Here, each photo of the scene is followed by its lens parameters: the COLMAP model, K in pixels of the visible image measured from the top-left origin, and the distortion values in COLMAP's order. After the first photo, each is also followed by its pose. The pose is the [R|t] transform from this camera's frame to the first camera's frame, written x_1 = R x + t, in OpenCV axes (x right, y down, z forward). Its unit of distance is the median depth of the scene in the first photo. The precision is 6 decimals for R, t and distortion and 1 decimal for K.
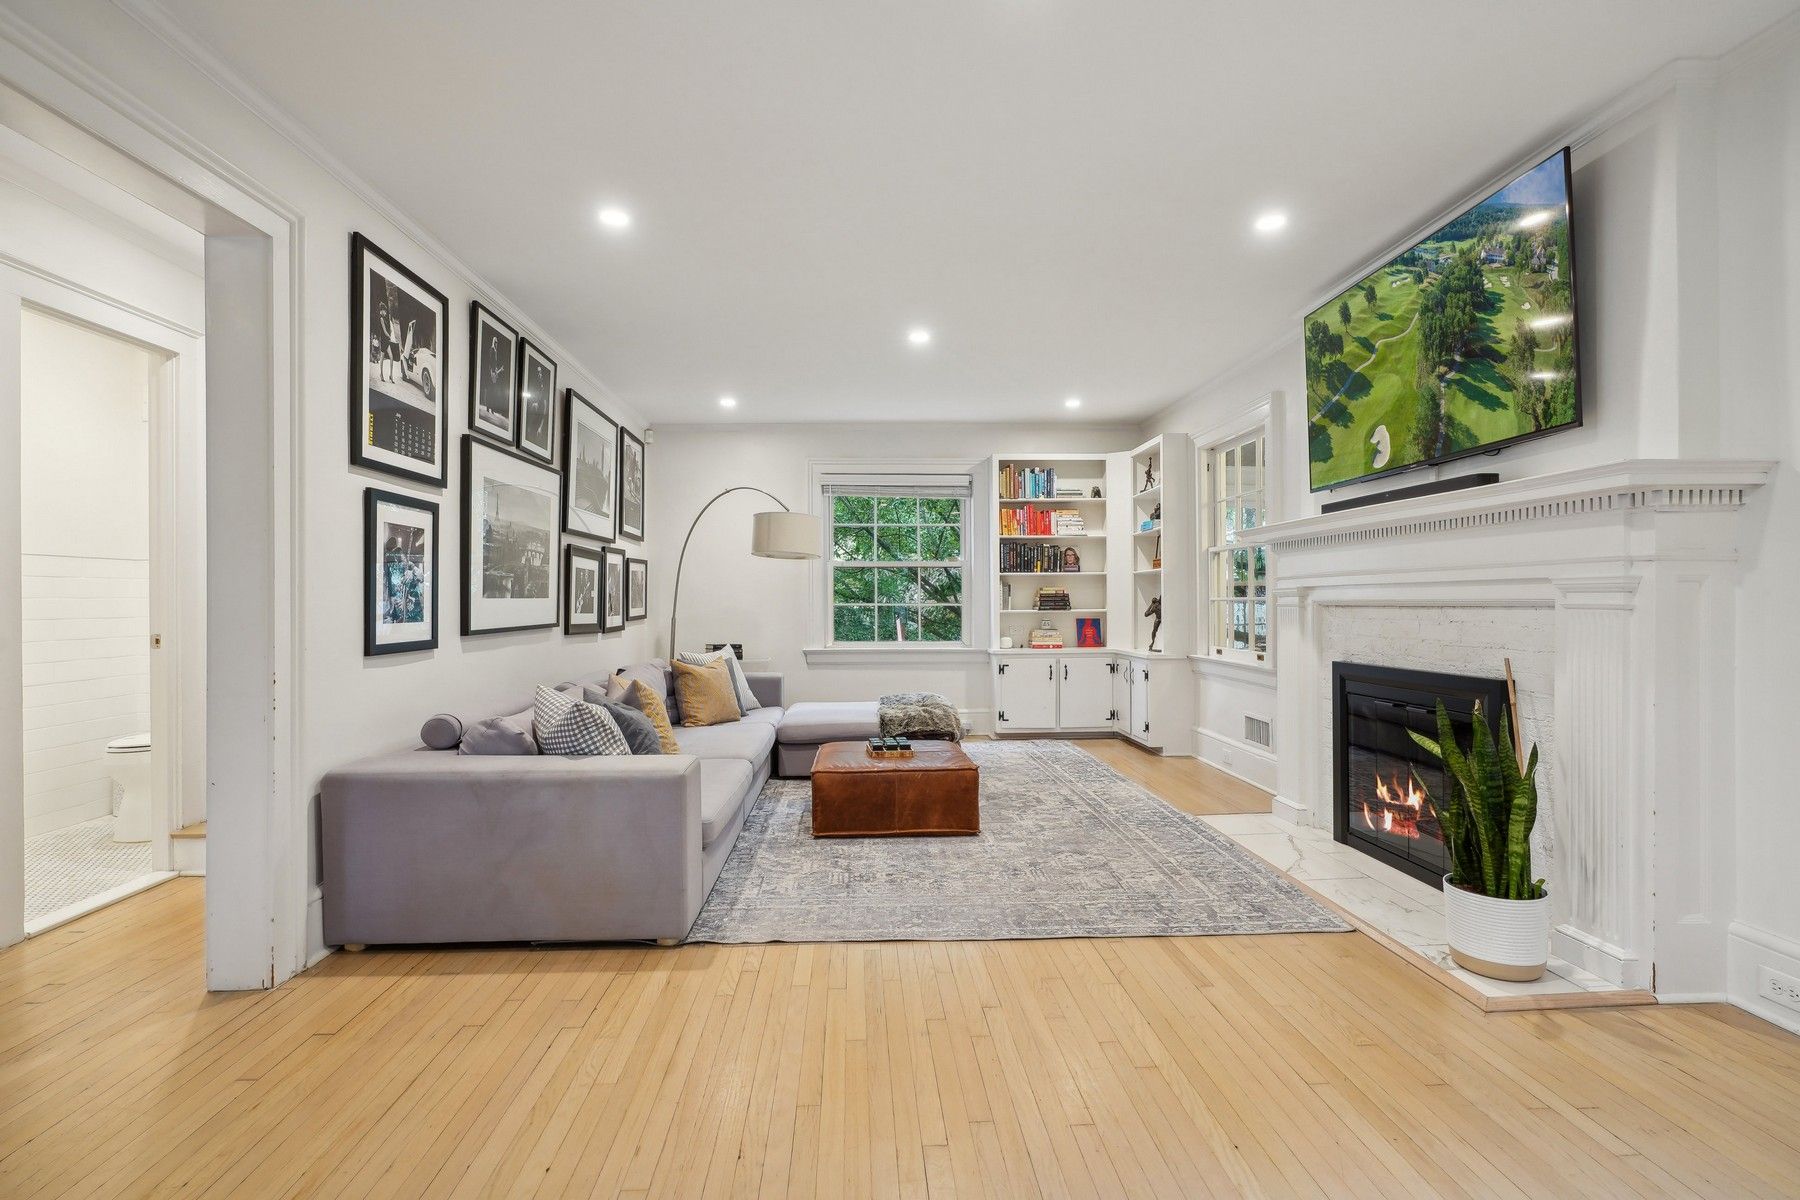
lens RADIAL K [[820.7, 0, 909.1], [0, 820.7, 592.2], [0, 0, 1]] dist [-0.009099, 0.002061]
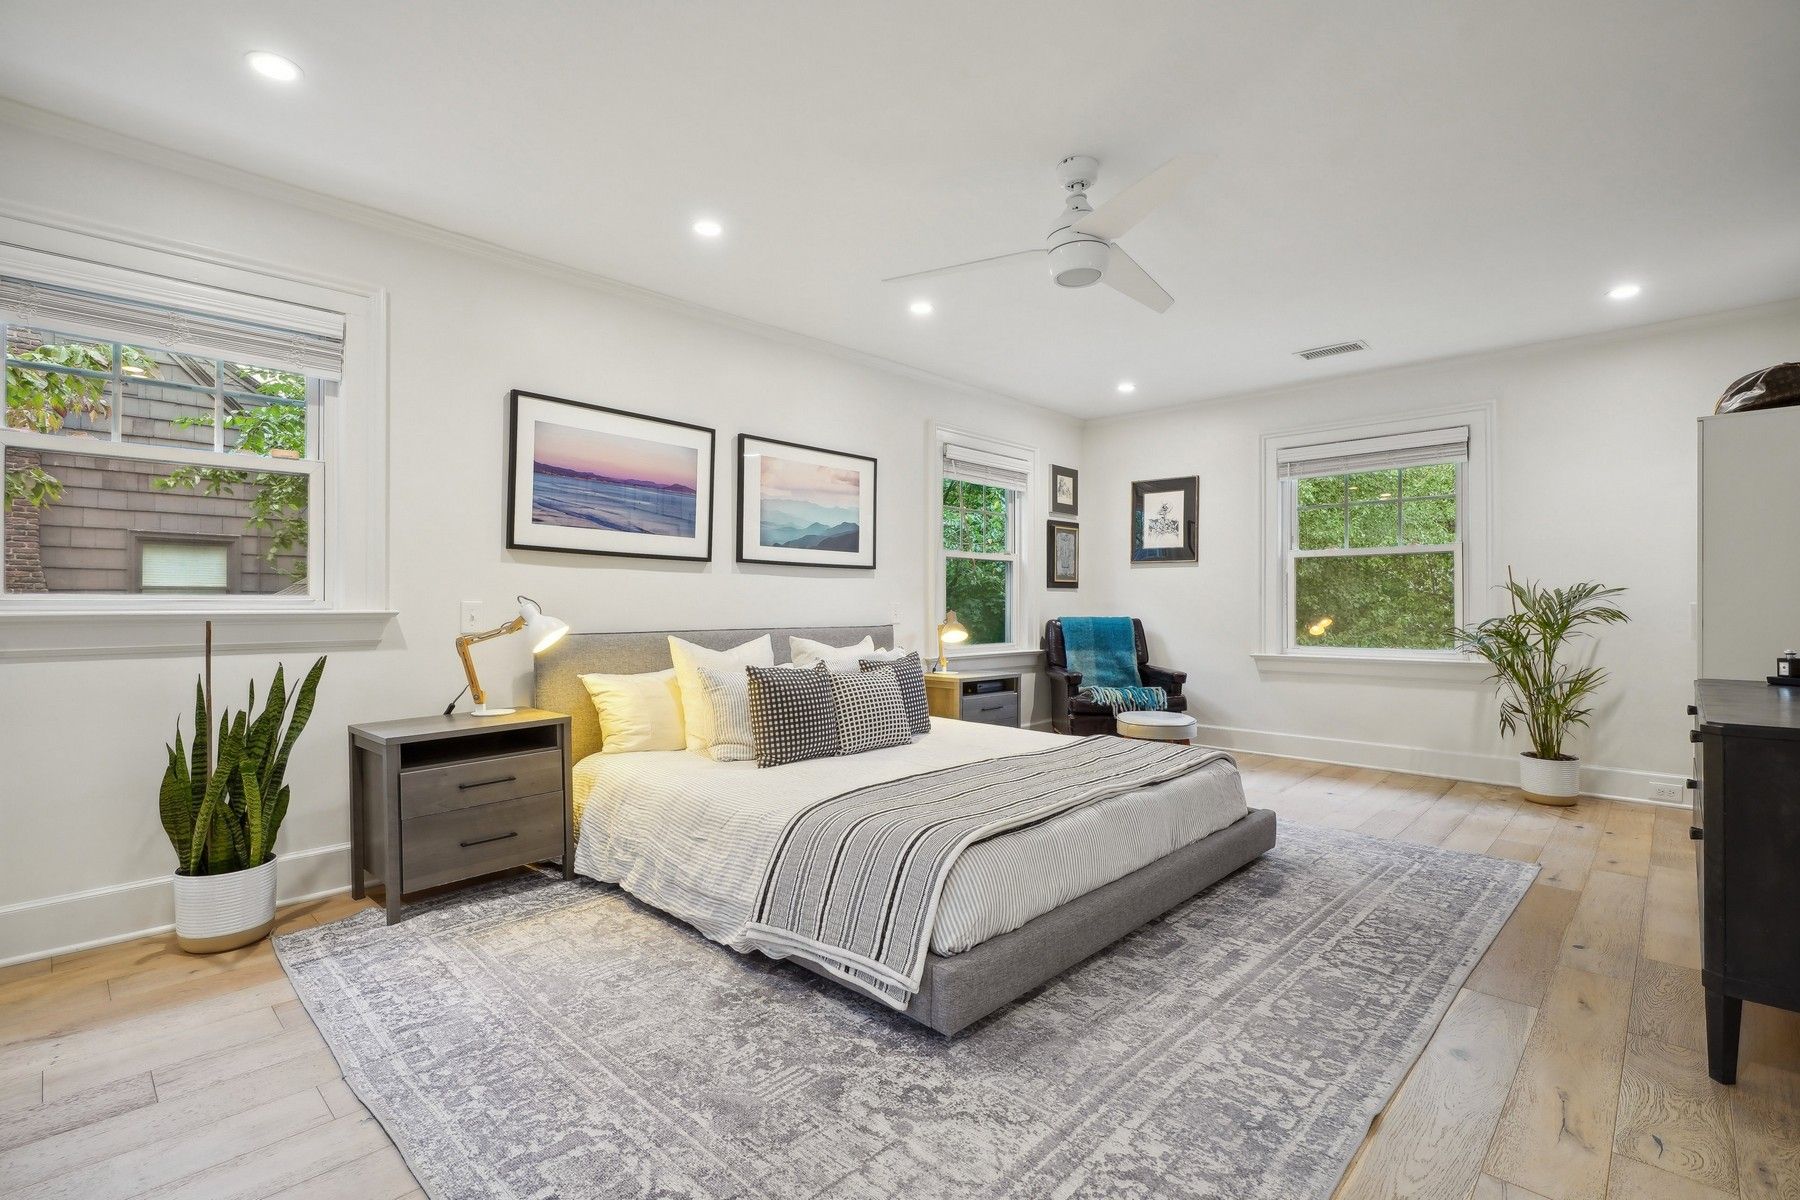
lens RADIAL K [[820.7, 0, 882.4], [0, 820.7, 602.6], [0, 0, 1]] dist [-0.009099, 0.002061]
pose [[-0.664970, -0.001444, 0.746869, -0.582834], [-0.013879, 0.999849, -0.010424, 0.052403], [-0.746741, -0.017297, -0.664890, 2.098206]]
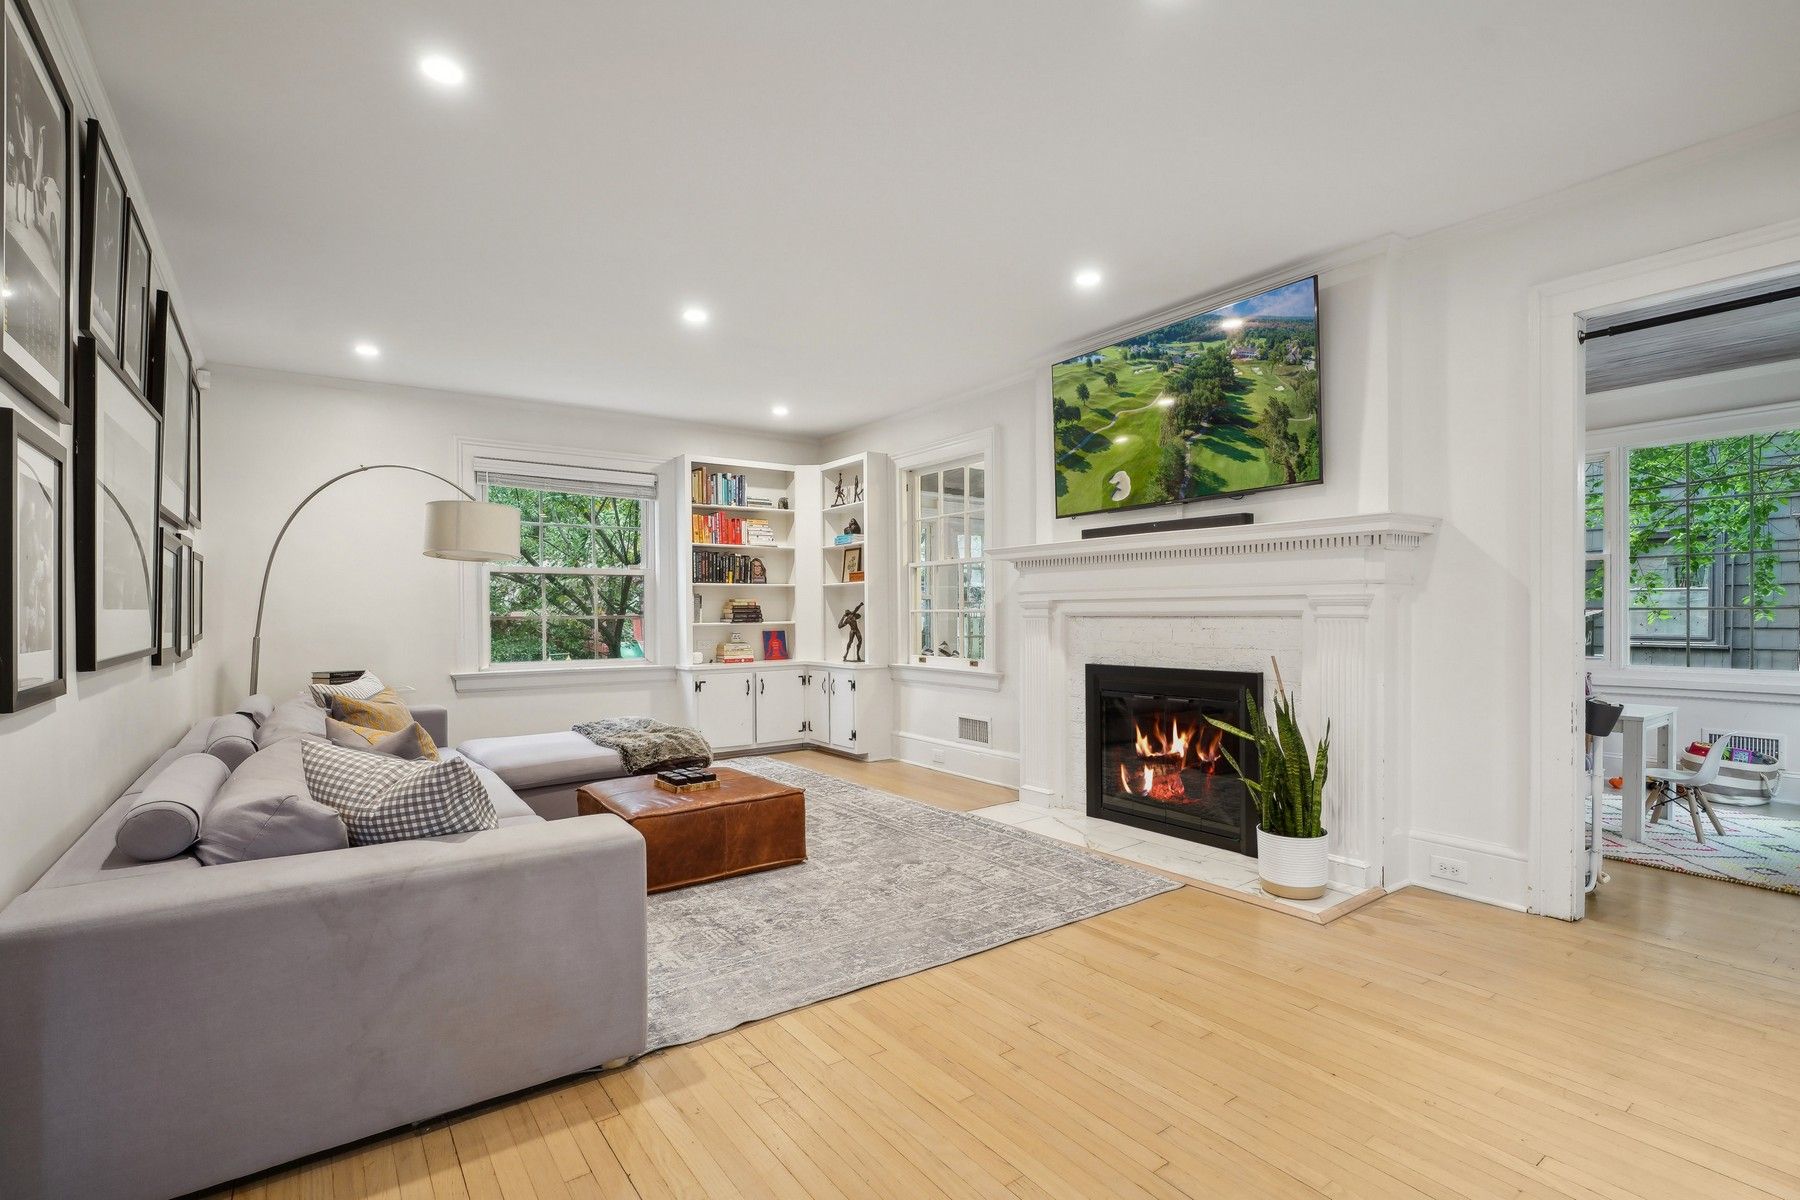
lens RADIAL K [[820.7, 0, 906.1], [0, 820.7, 610.8], [0, 0, 1]] dist [-0.009099, 0.002061]
pose [[0.839608, 0.000303, 0.543192, -0.394830], [-0.004211, 0.999973, 0.005951, 0.002689], [-0.543176, -0.007284, 0.839587, 0.181658]]
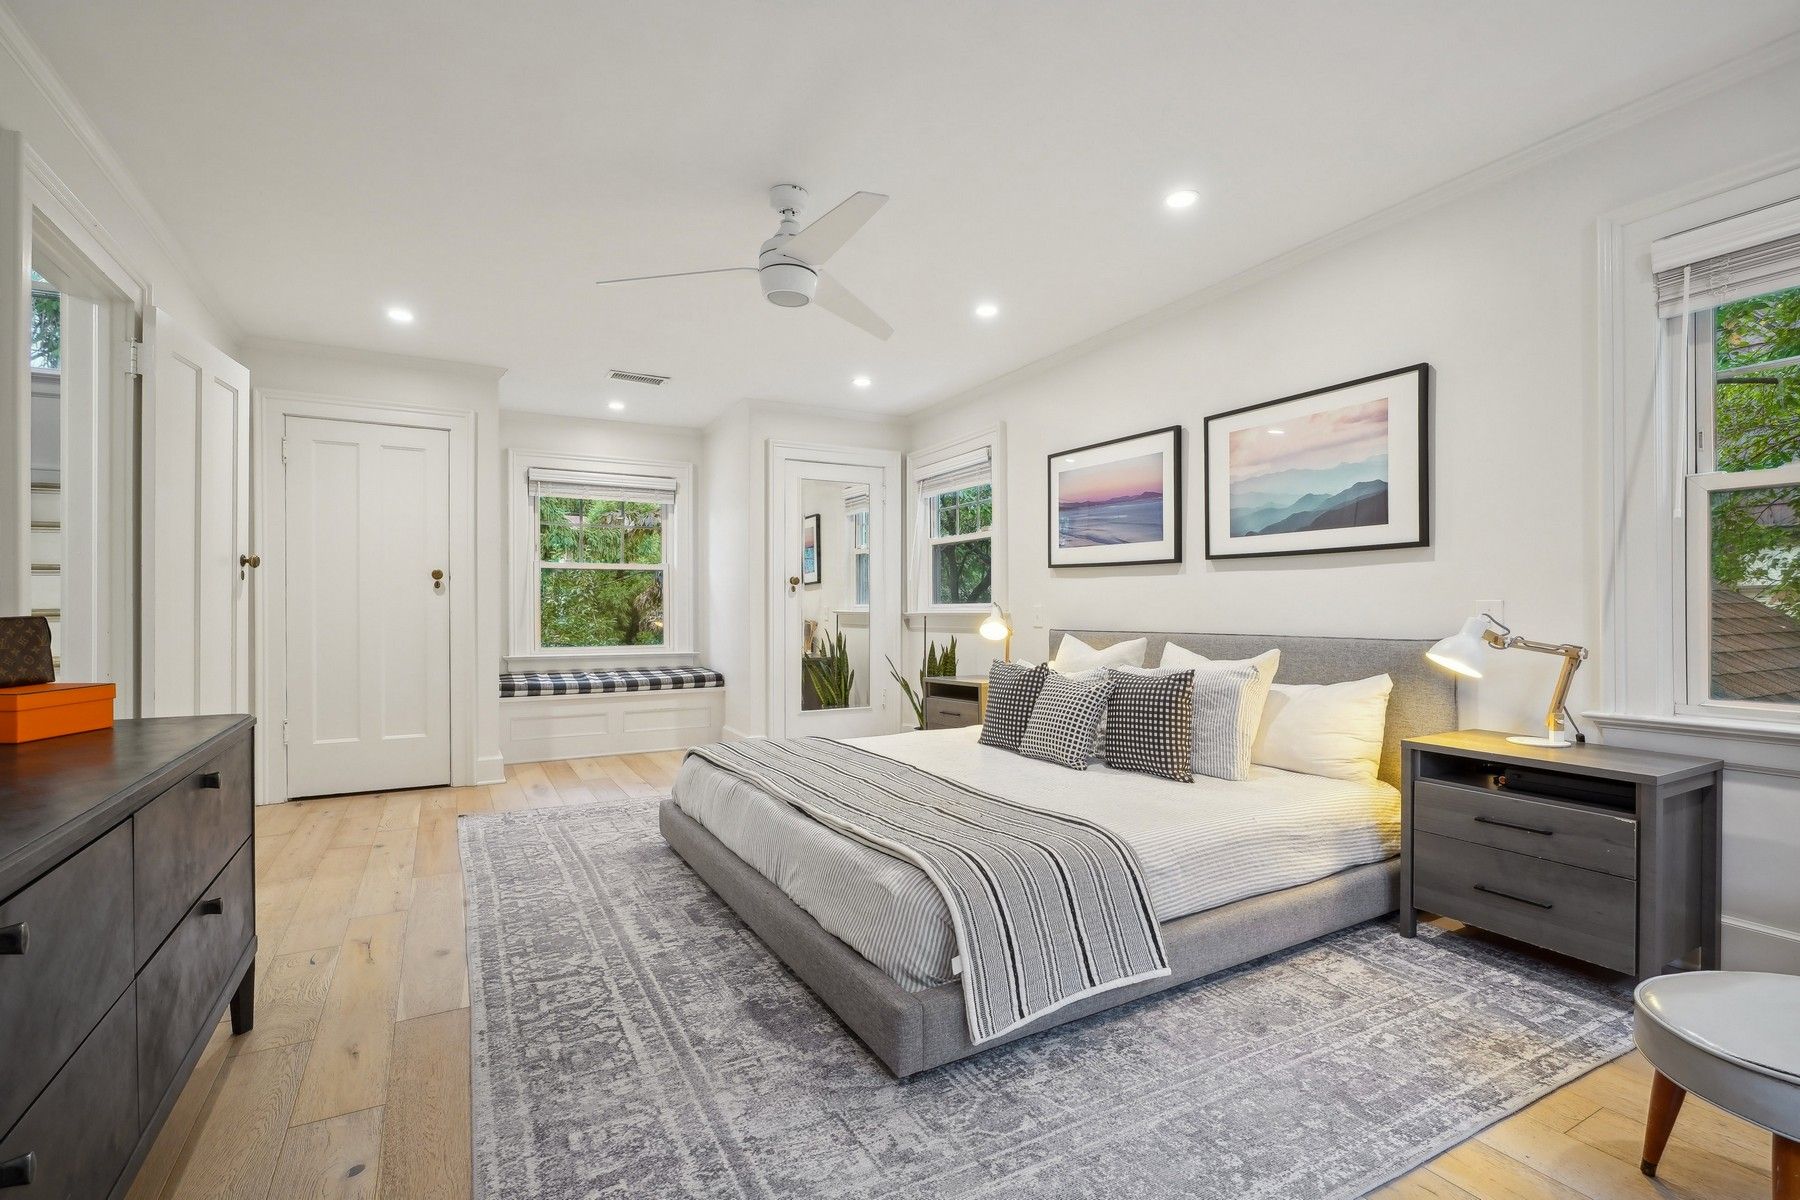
lens RADIAL K [[820.7, 0, 896.1], [0, 820.7, 604.6], [0, 0, 1]] dist [-0.009099, 0.002061]
pose [[0.905880, -0.002390, 0.423529, -0.363645], [-0.001264, 0.999964, 0.008346, 0.033078], [-0.423534, -0.008096, 0.905844, 0.546605]]
